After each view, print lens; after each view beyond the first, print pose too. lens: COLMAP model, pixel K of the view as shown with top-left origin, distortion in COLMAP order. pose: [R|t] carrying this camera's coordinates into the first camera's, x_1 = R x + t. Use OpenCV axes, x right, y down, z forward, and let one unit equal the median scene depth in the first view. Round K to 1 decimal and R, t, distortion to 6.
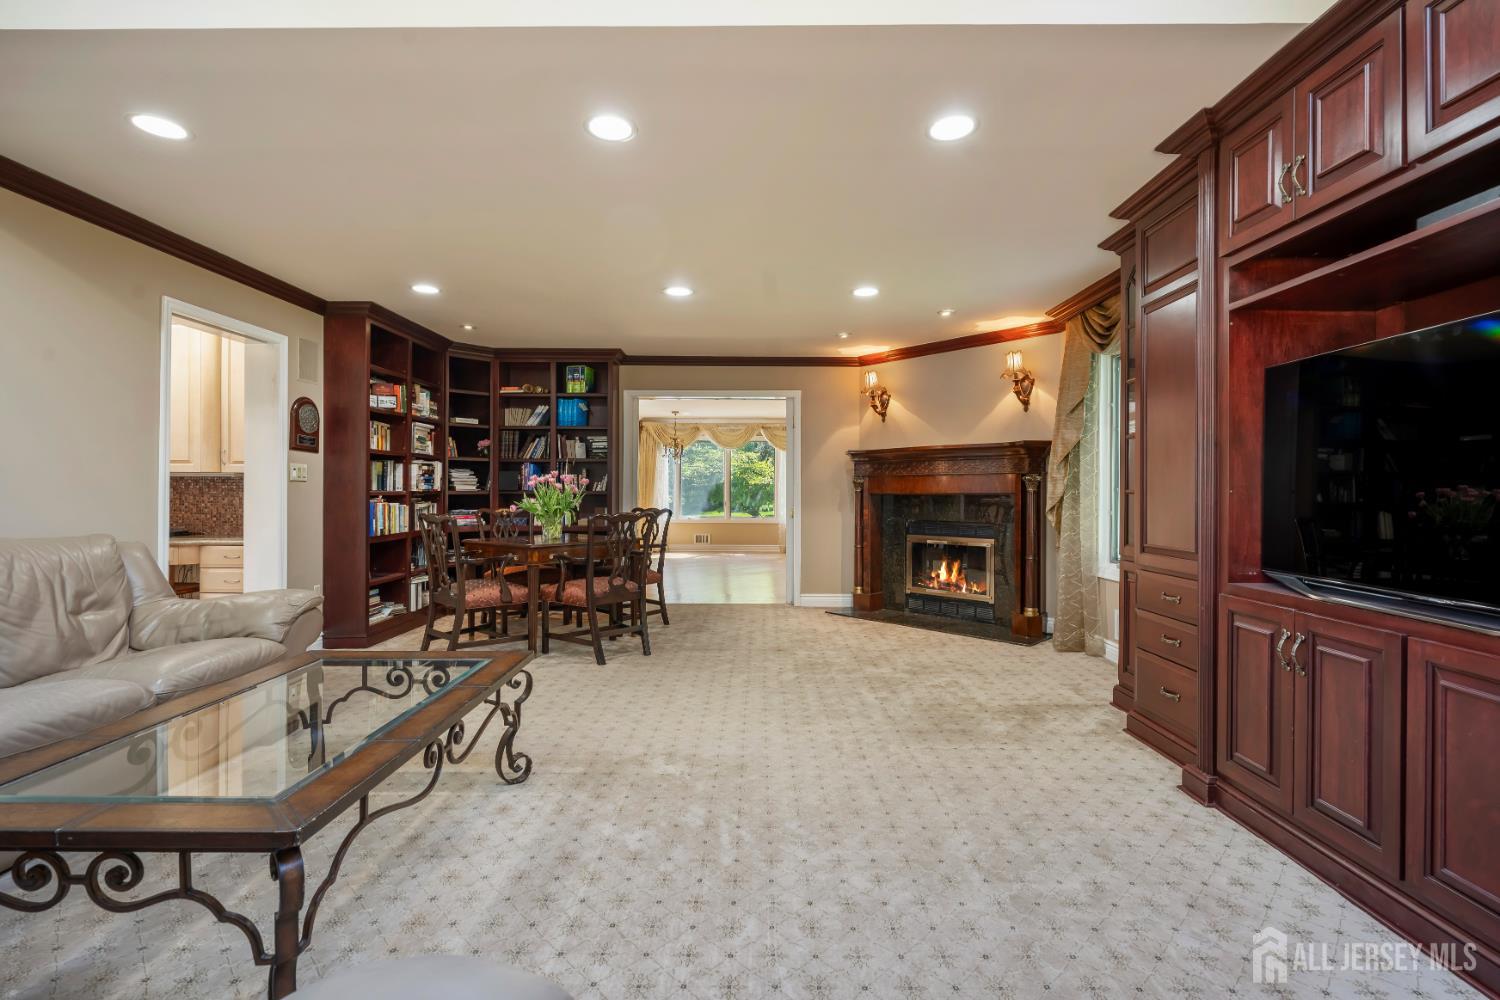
lens RADIAL K [[678.5, 0, 752.0], [0, 678.5, 491.6], [0, 0, 1]] dist [-0.003558, -0.000015]
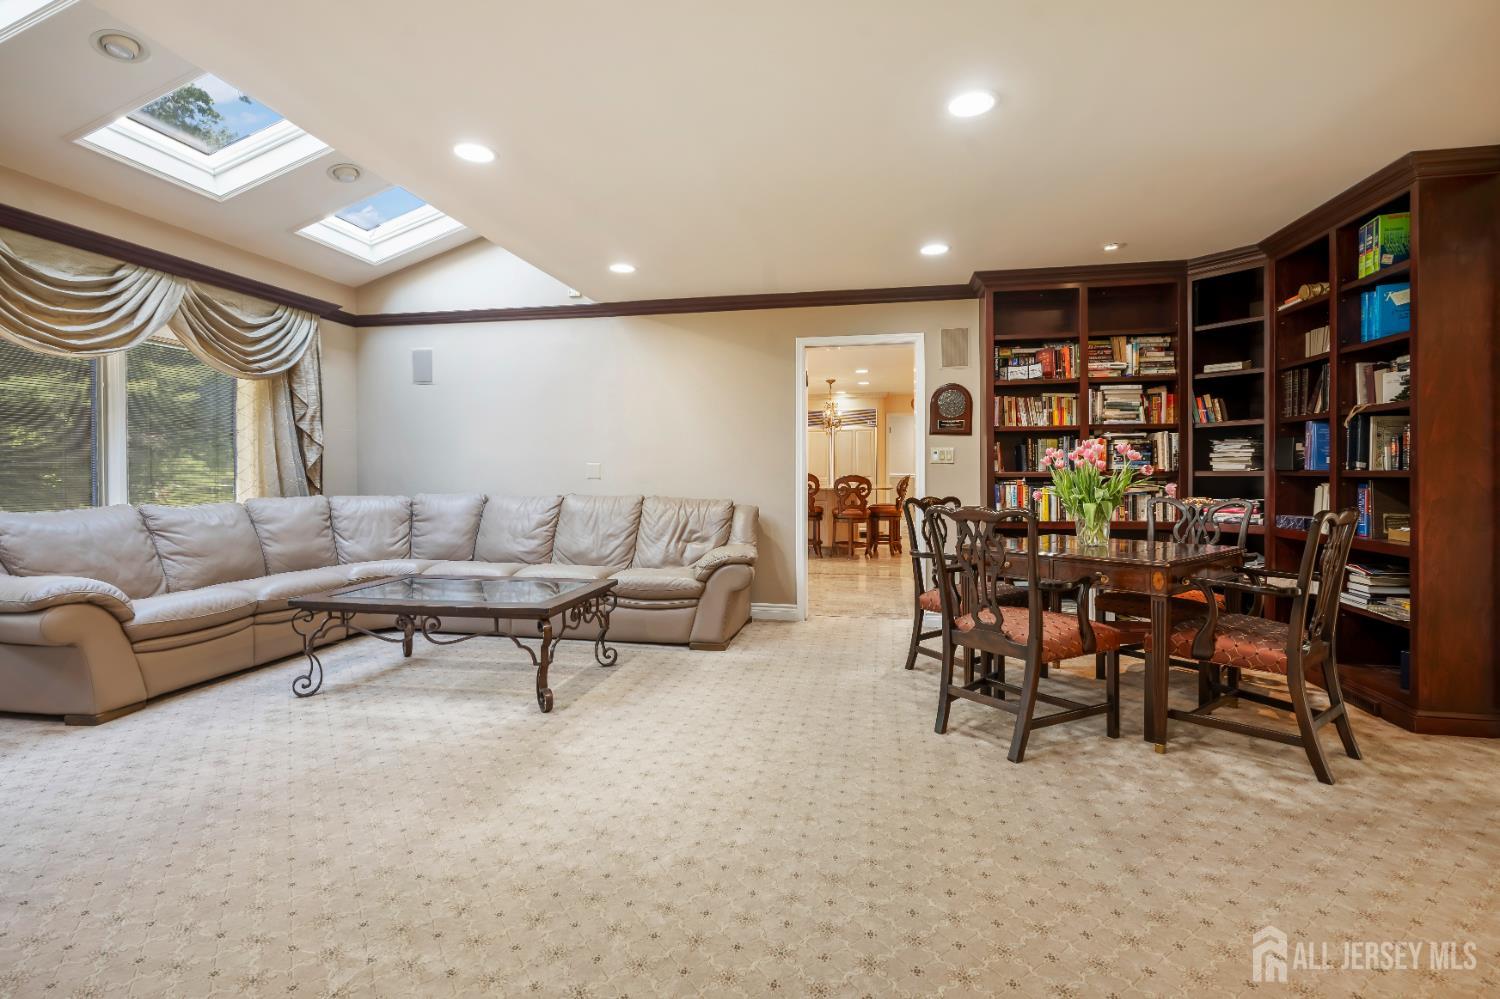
lens RADIAL K [[693.3, 0, 749.9], [0, 693.3, 472.5], [0, 0, 1]] dist [-0.001375, -0.000004]
pose [[-0.178125, 0.000176, -0.984008, 0.454575], [0.003062, 0.999995, -0.000375, -0.001663], [0.984003, -0.003080, -0.178125, 0.876246]]
